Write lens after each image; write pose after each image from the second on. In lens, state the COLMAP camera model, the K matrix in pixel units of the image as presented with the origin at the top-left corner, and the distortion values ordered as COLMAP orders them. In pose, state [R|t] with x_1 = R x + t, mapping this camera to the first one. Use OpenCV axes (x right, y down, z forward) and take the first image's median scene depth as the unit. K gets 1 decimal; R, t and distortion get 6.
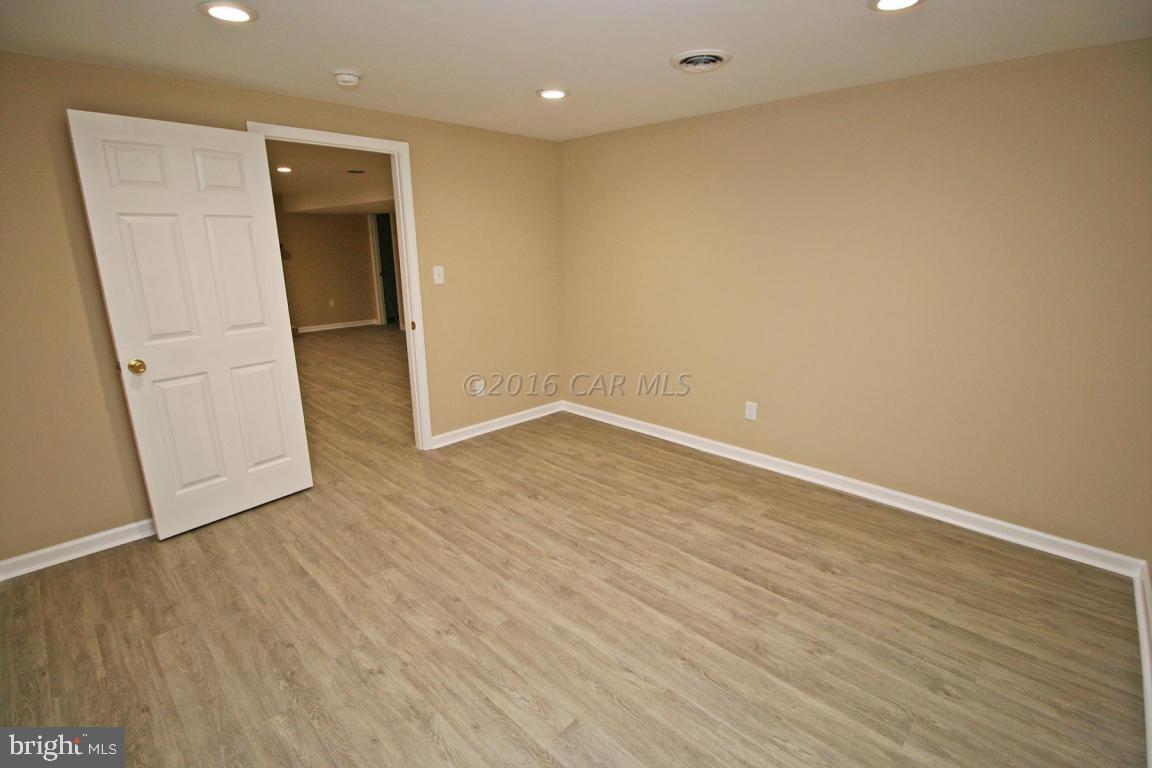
lens RADIAL K [[539.1, 0, 579.0], [0, 539.1, 383.7], [0, 0, 1]] dist [-0.004969, -0.008499]
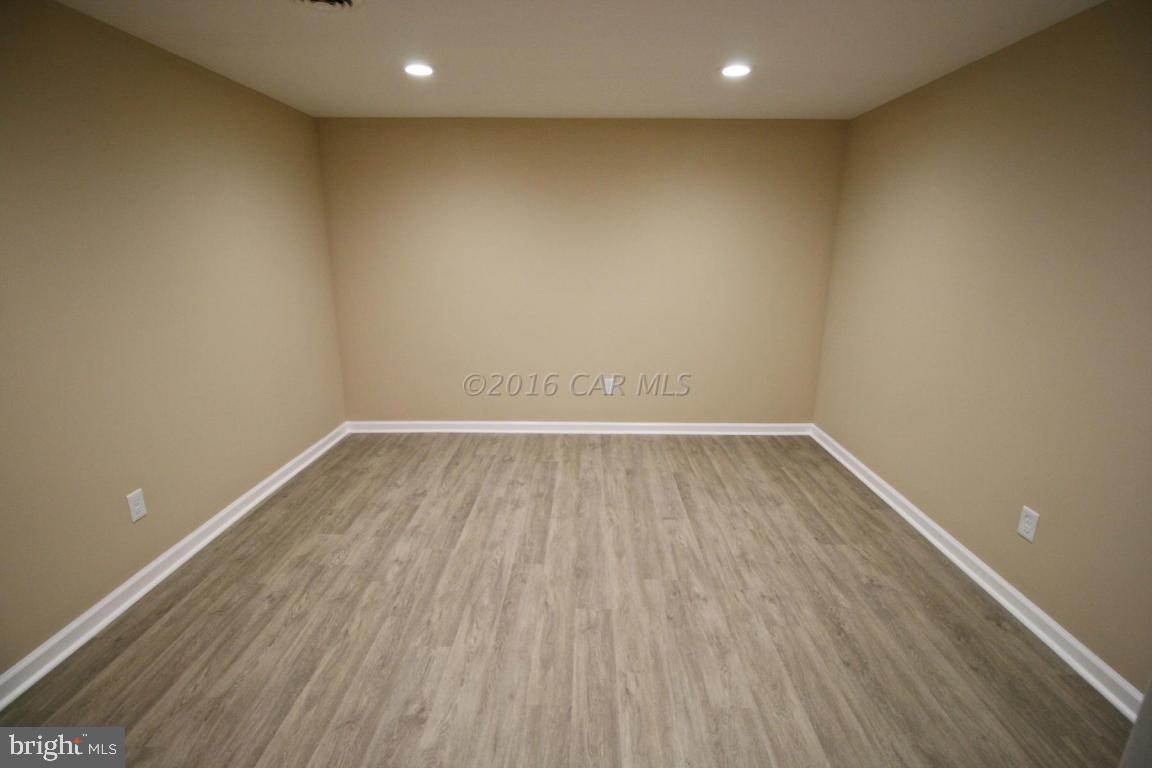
lens RADIAL K [[539.1, 0, 578.4], [0, 539.1, 382.9], [0, 0, 1]] dist [-0.004969, -0.008499]
pose [[-0.684210, -0.181856, 0.706247, -0.685643], [0.182711, 0.894780, 0.407413, -0.364029], [-0.706027, 0.407795, -0.578990, 1.449163]]
